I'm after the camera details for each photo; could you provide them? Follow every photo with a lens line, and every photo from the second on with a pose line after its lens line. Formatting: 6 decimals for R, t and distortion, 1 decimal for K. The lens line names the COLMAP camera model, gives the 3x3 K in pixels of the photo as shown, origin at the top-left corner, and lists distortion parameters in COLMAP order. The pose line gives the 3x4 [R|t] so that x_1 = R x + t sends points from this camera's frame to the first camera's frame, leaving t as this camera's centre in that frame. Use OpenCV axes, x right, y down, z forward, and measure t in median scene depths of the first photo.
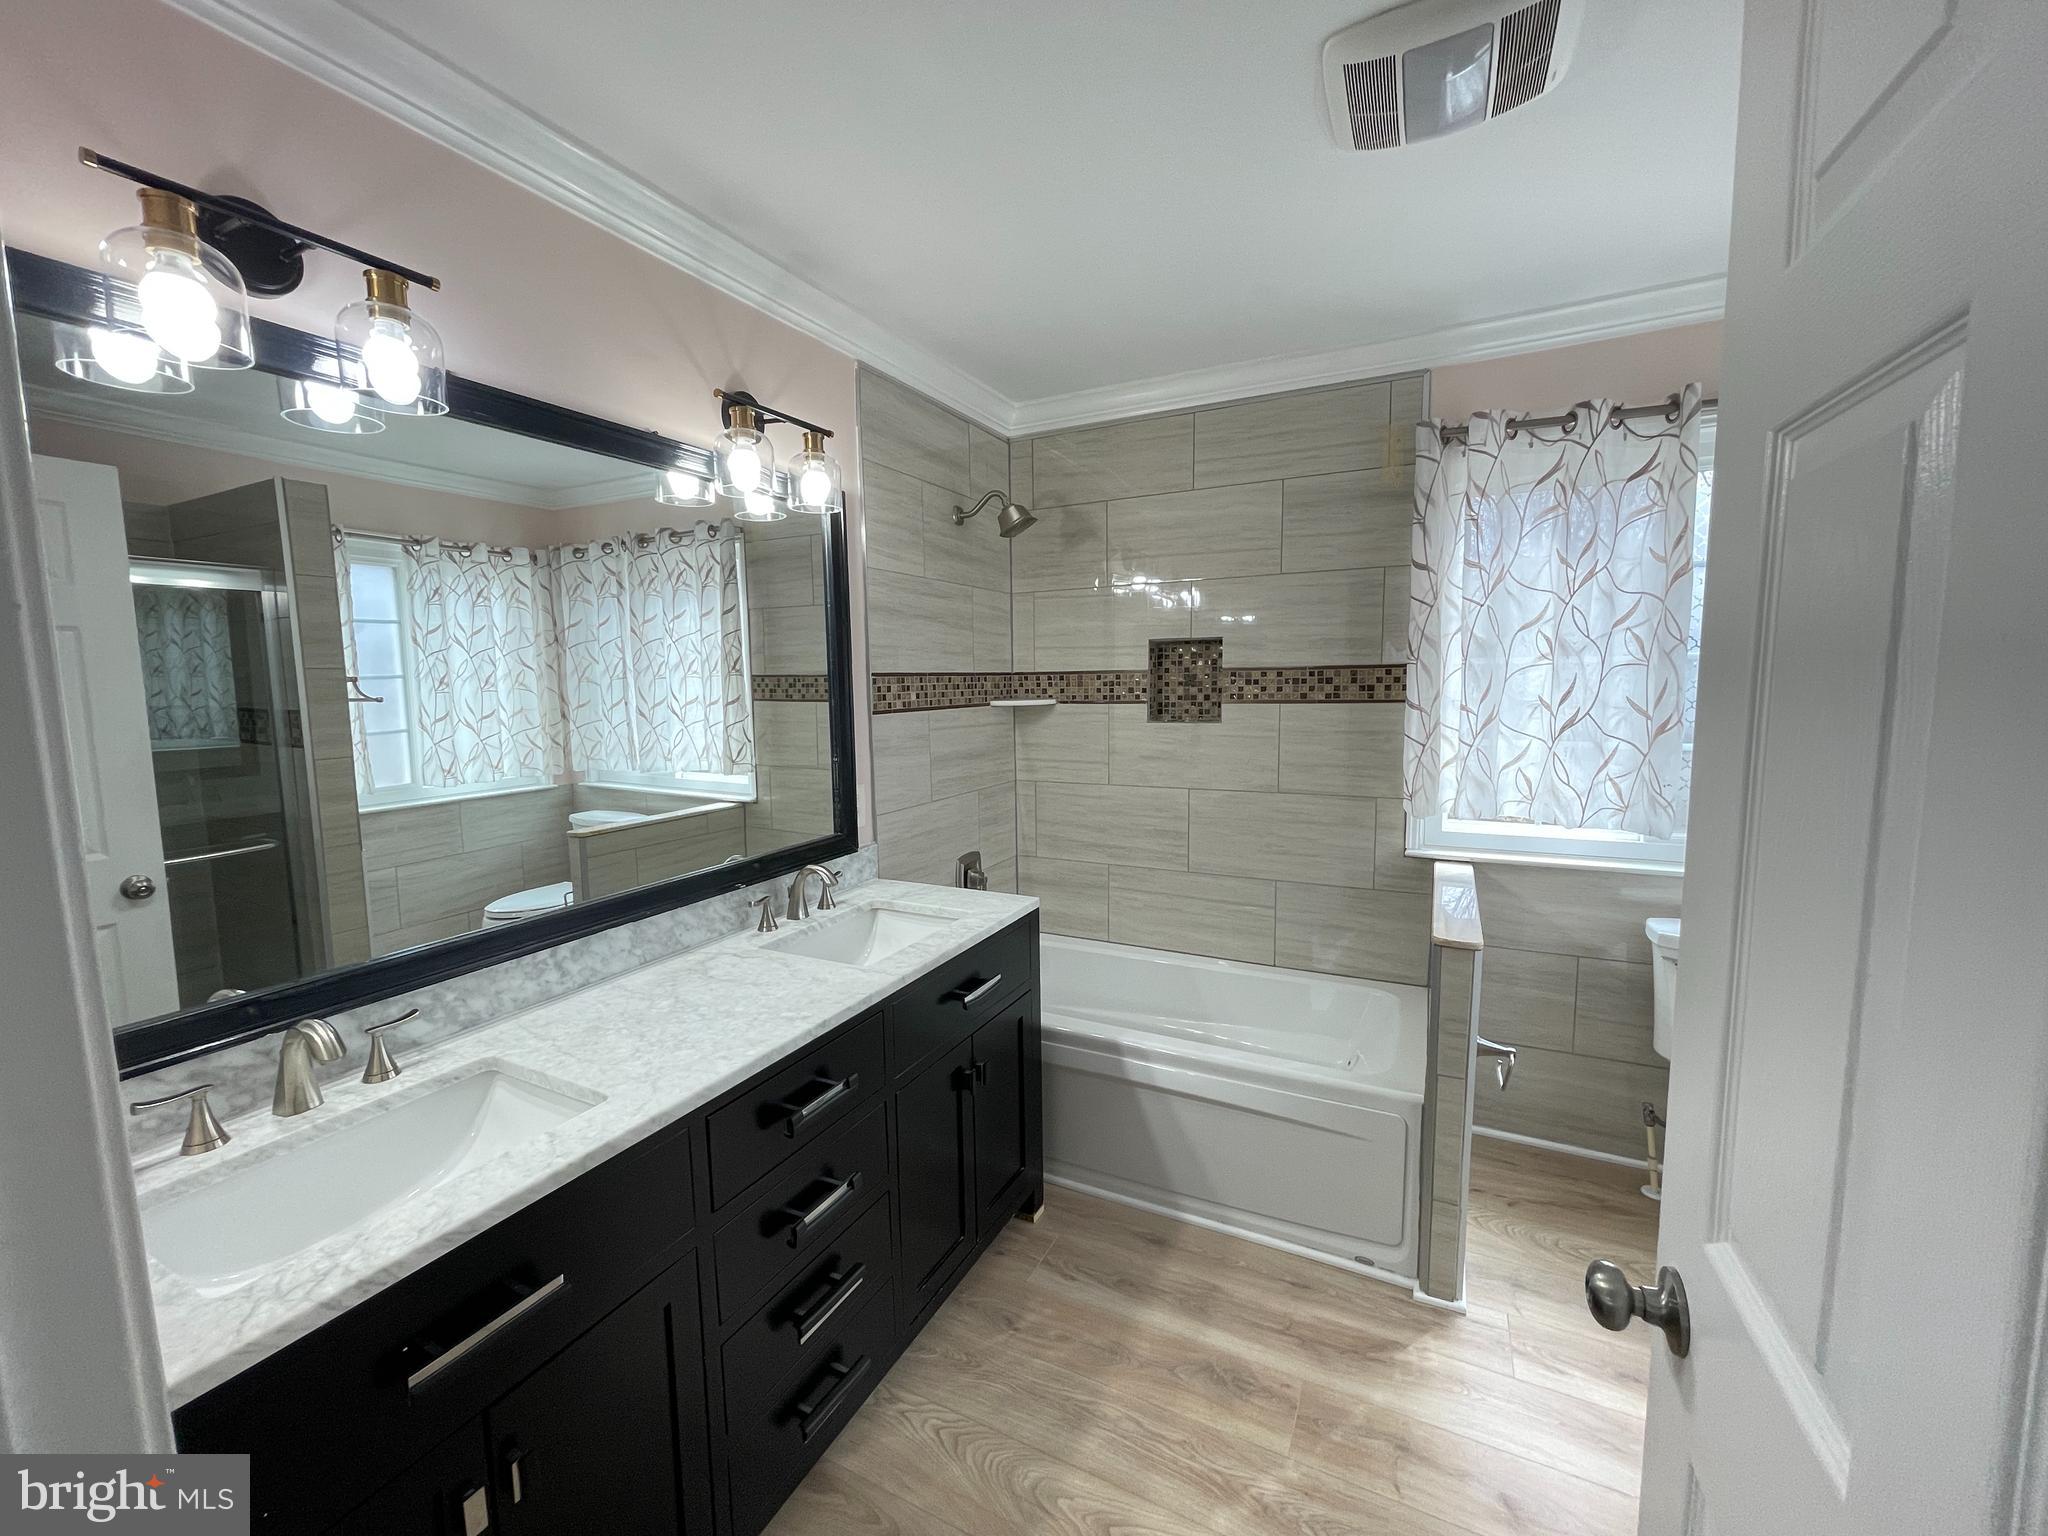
lens RADIAL K [[825.4, 0, 1007.5], [0, 825.4, 770.3], [0, 0, 1]] dist [-0.000282, 0.000482]
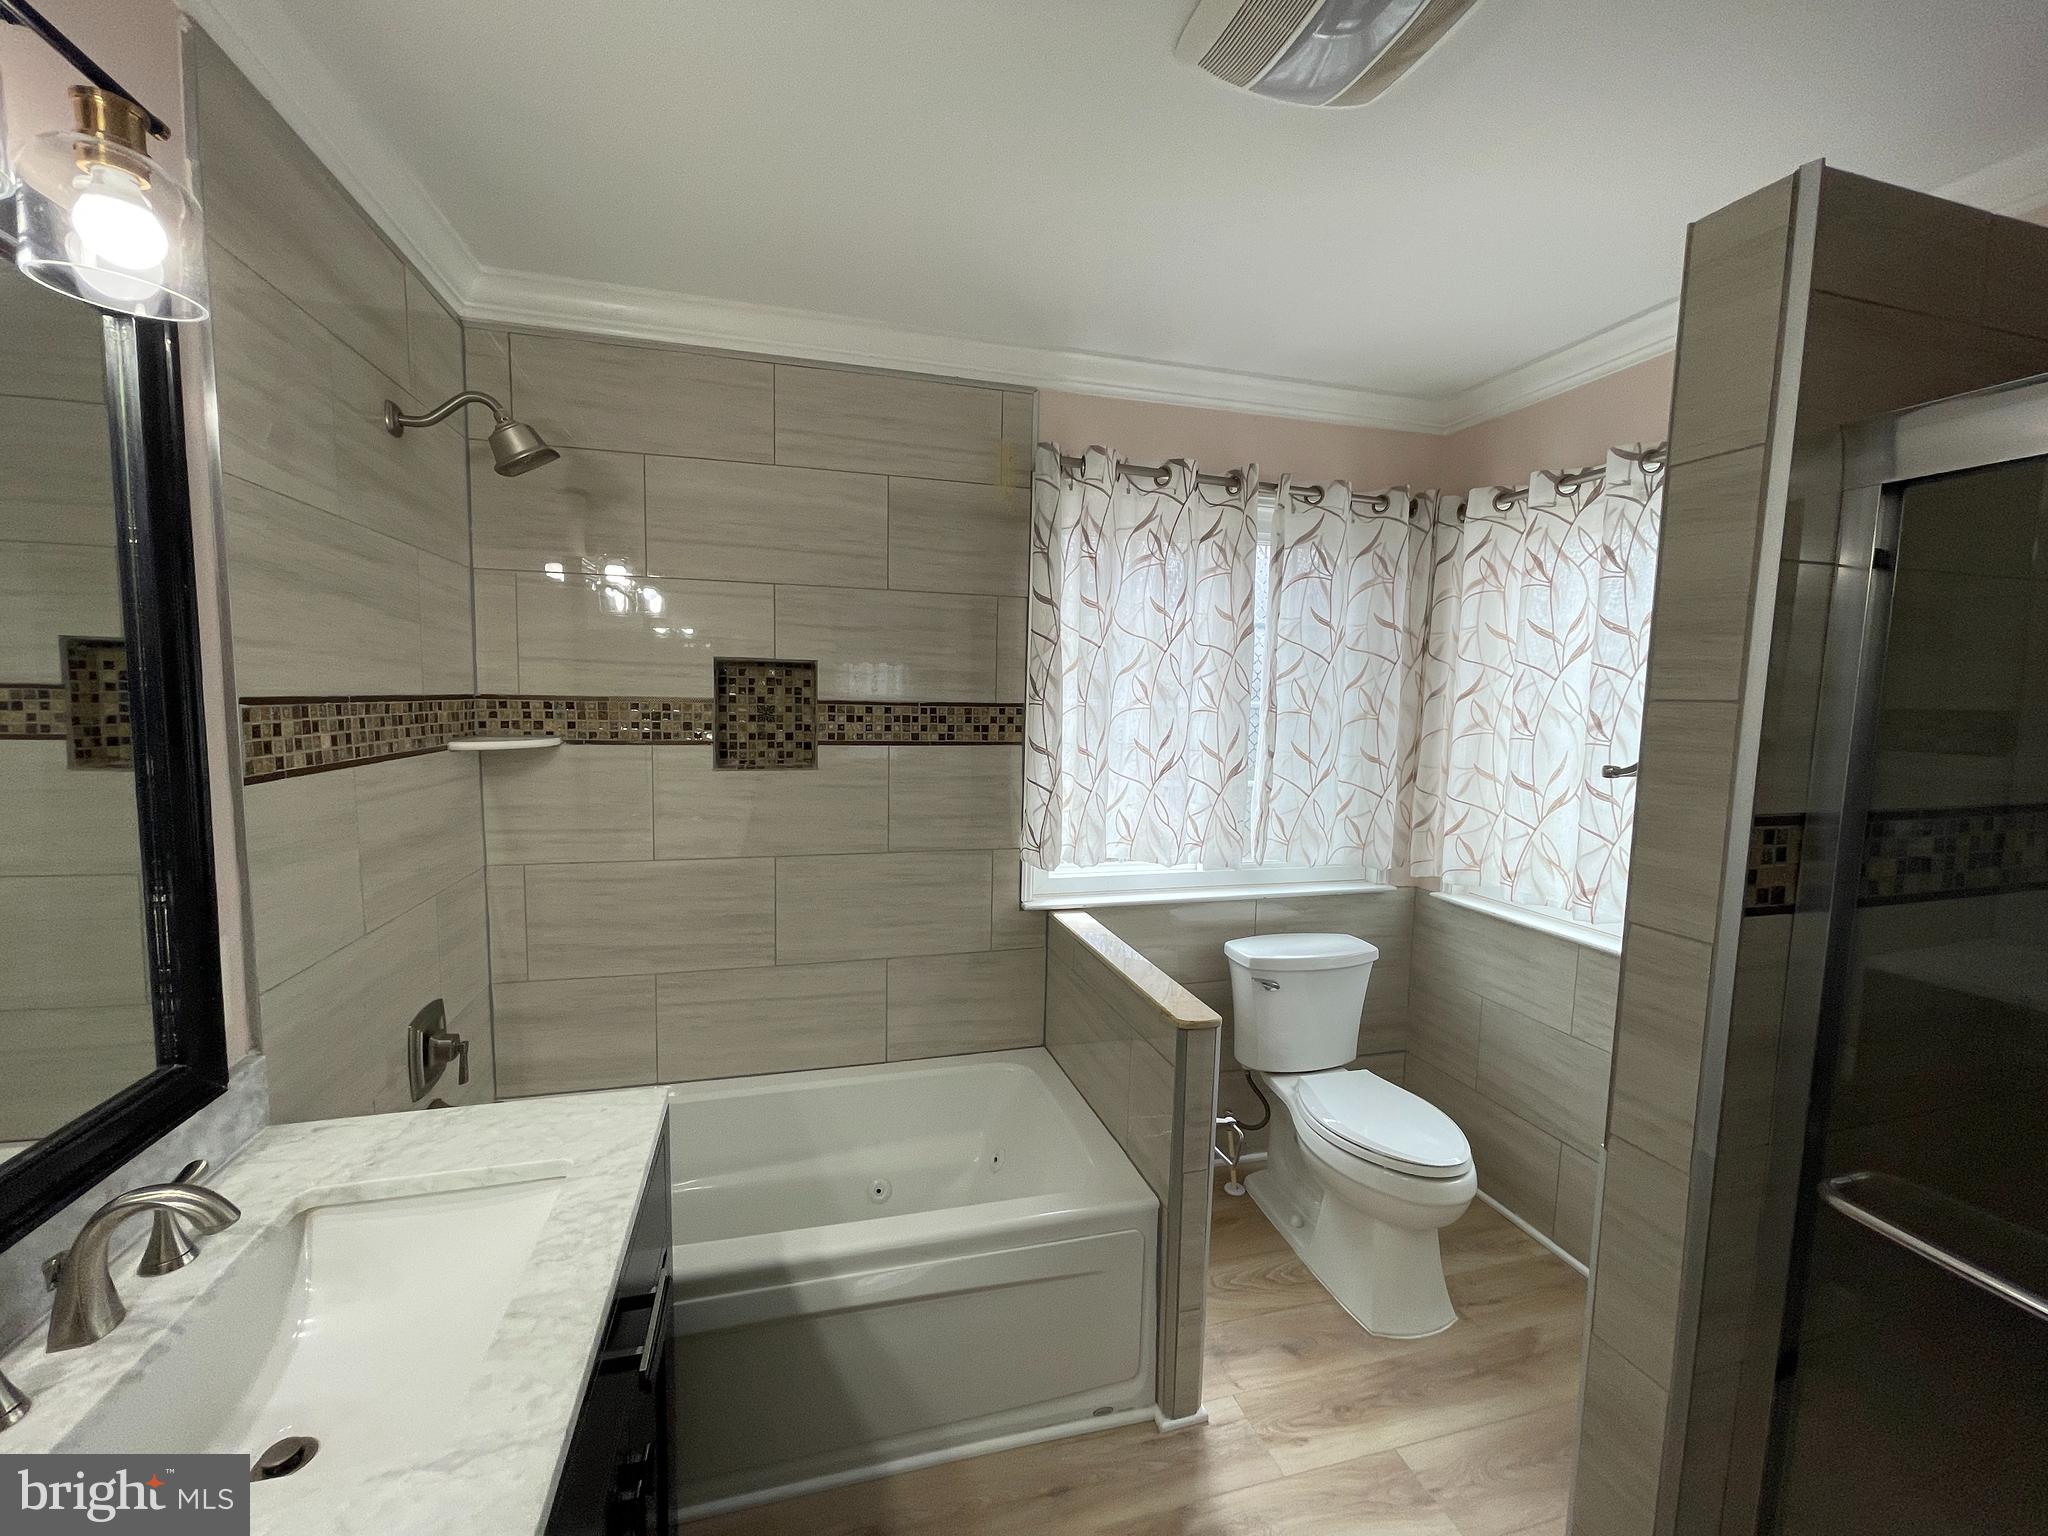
lens RADIAL K [[825.4, 0, 1007.5], [0, 825.4, 770.3], [0, 0, 1]] dist [-0.000282, 0.000482]
pose [[0.735849, -0.031156, 0.676429, -0.150402], [0.044125, 0.999024, -0.001986, -0.051889], [-0.675707, 0.031308, 0.736505, 0.329262]]
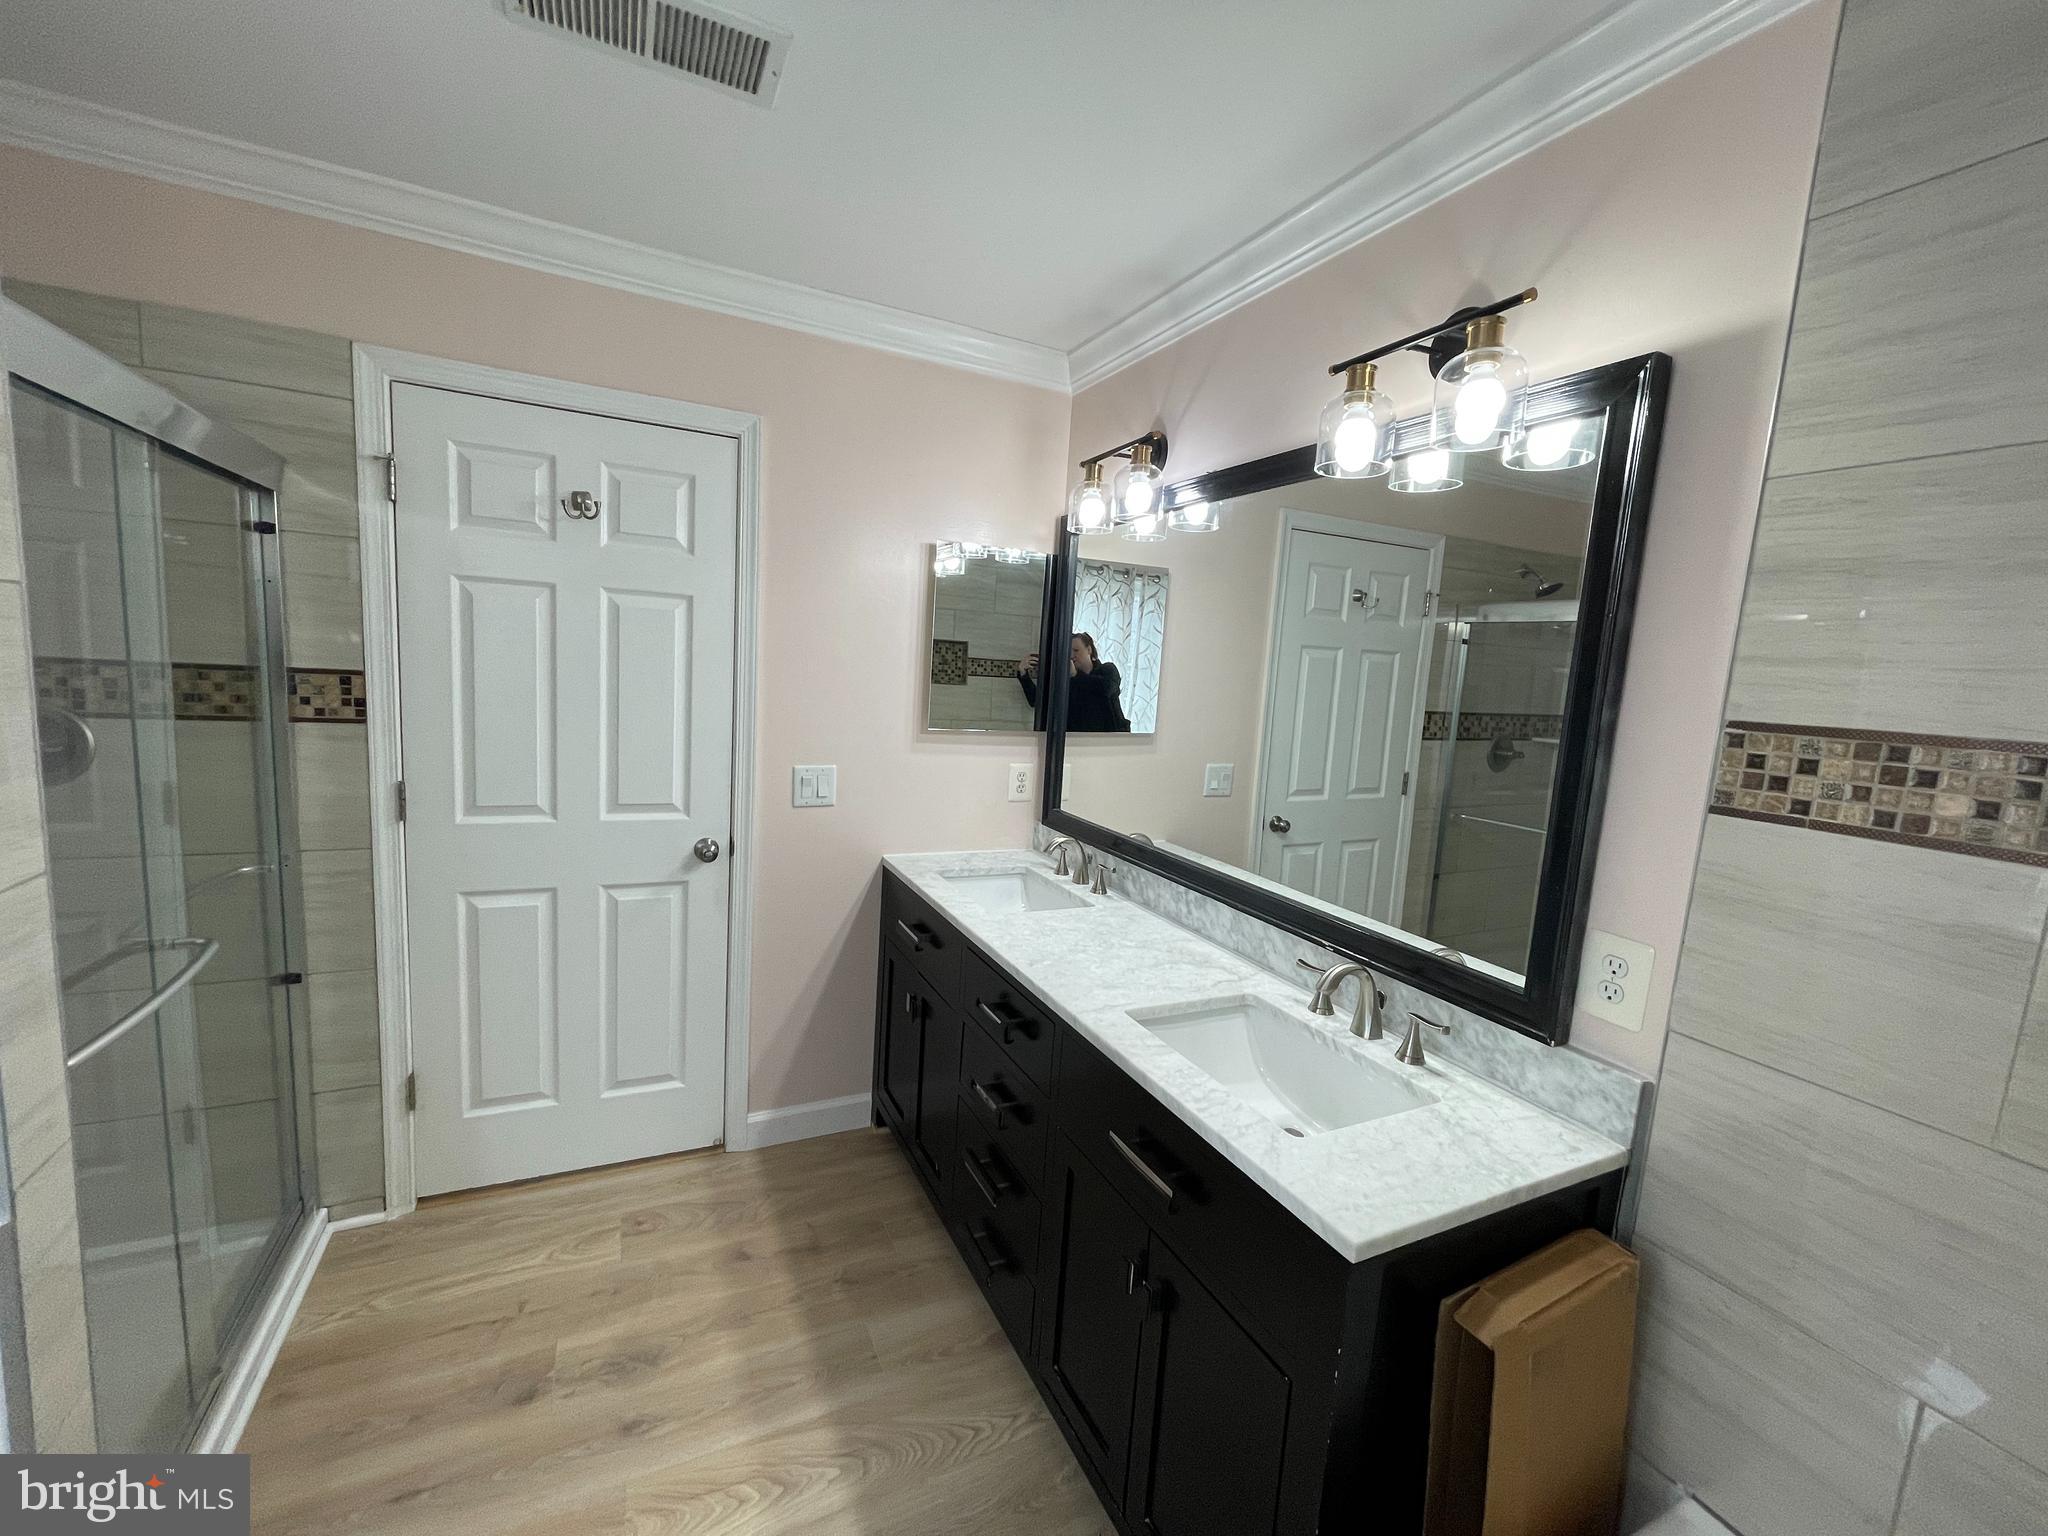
lens RADIAL K [[825.4, 0, 1007.5], [0, 825.4, 770.3], [0, 0, 1]] dist [-0.000282, 0.000482]
pose [[-0.602977, 0.082363, -0.793496, 0.391398], [-0.140371, 0.968184, 0.207162, -0.120090], [0.785312, 0.236297, -0.572231, 0.886817]]
